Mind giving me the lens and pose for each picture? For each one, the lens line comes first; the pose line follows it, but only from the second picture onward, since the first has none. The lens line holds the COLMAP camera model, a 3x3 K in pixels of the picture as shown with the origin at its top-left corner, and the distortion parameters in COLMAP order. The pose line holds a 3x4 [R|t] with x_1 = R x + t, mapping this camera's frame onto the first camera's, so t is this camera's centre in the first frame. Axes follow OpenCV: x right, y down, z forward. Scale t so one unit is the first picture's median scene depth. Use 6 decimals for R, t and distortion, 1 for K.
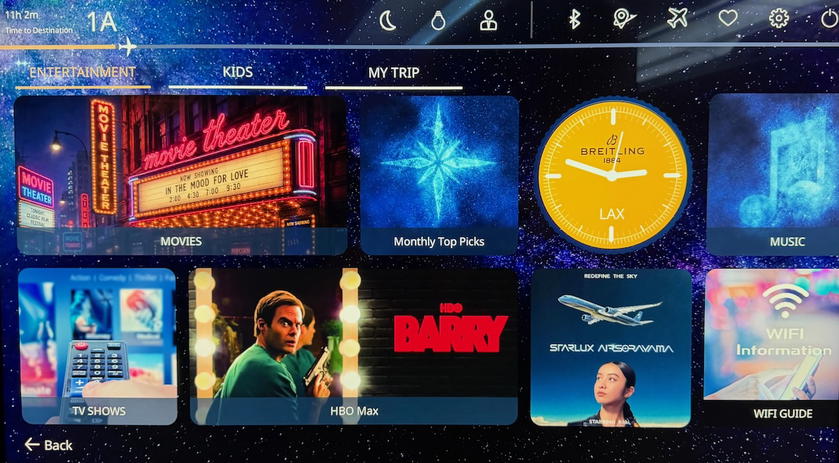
lens RADIAL K [[599.0, 0, 431.7], [0, 599.0, 266.7], [0, 0, 1]] dist [0.031175, -0.015592]
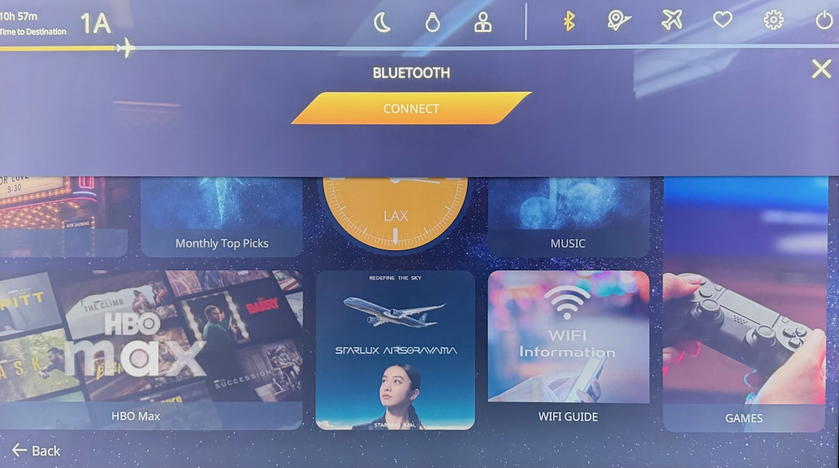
lens RADIAL K [[605.9, 0, 431.6], [0, 605.9, 255.8], [0, 0, 1]] dist [0.027435, -0.014672]
pose [[0.999999, -0.000370, 0.001230, 0.356526], [0.000396, 0.999772, -0.021367, 0.000315], [-0.001222, 0.021367, 0.999771, -0.004843]]
